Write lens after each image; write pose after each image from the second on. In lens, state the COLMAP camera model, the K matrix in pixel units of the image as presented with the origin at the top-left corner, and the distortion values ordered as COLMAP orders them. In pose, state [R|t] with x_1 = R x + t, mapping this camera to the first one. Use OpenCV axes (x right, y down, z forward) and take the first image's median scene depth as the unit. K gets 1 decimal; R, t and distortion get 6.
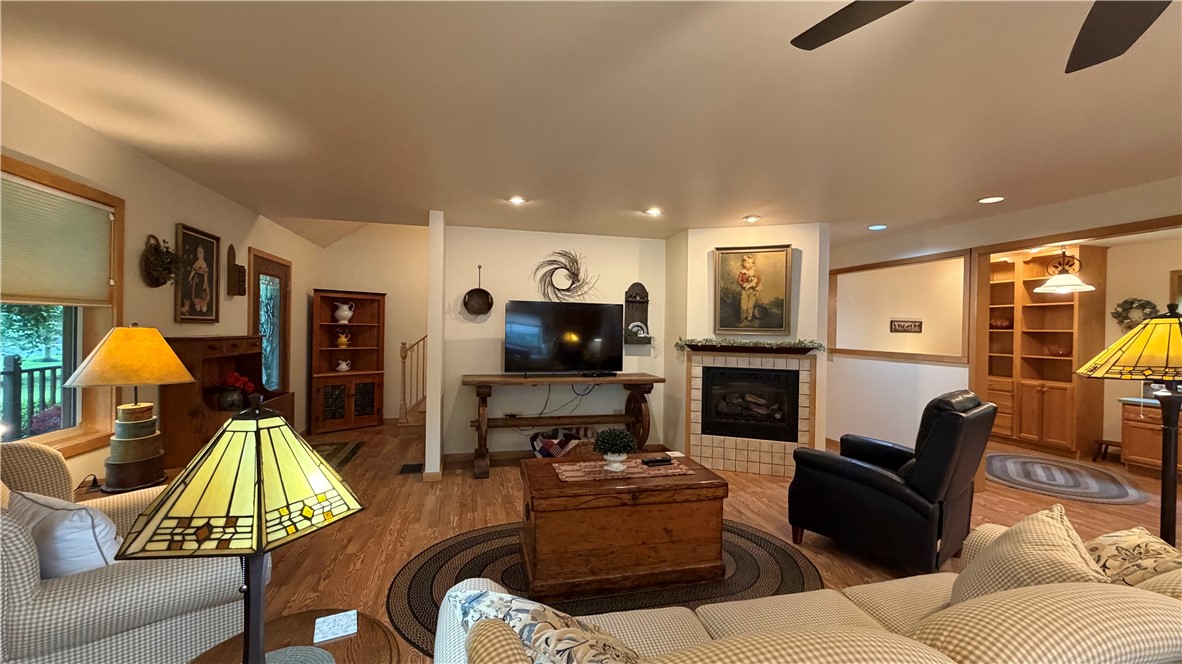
lens RADIAL K [[475.2, 0, 590.4], [0, 475.2, 330.9], [0, 0, 1]] dist [0.000873, 0.000135]
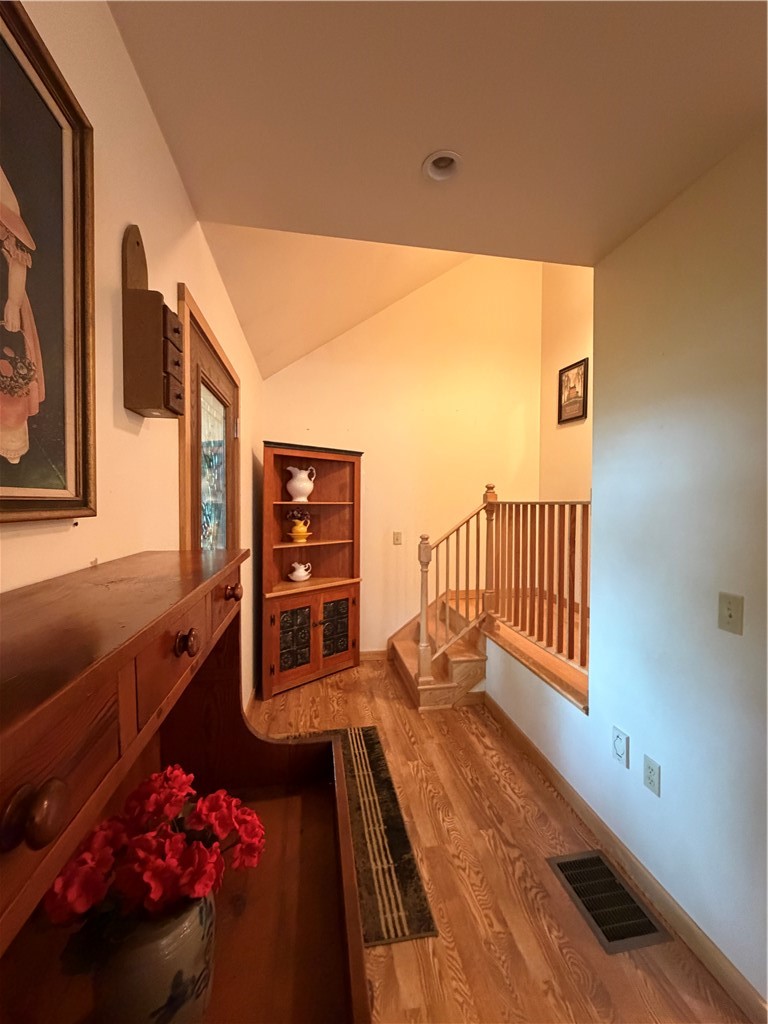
lens RADIAL K [[410.7, 0, 384.1], [0, 410.7, 510.4], [0, 0, 1]] dist [-0.001715, -0.000387]
pose [[0.997512, -0.012823, -0.069318, -0.379686], [0.014036, 0.999756, 0.017045, -0.012479], [0.069083, -0.017976, 0.997449, 0.491048]]
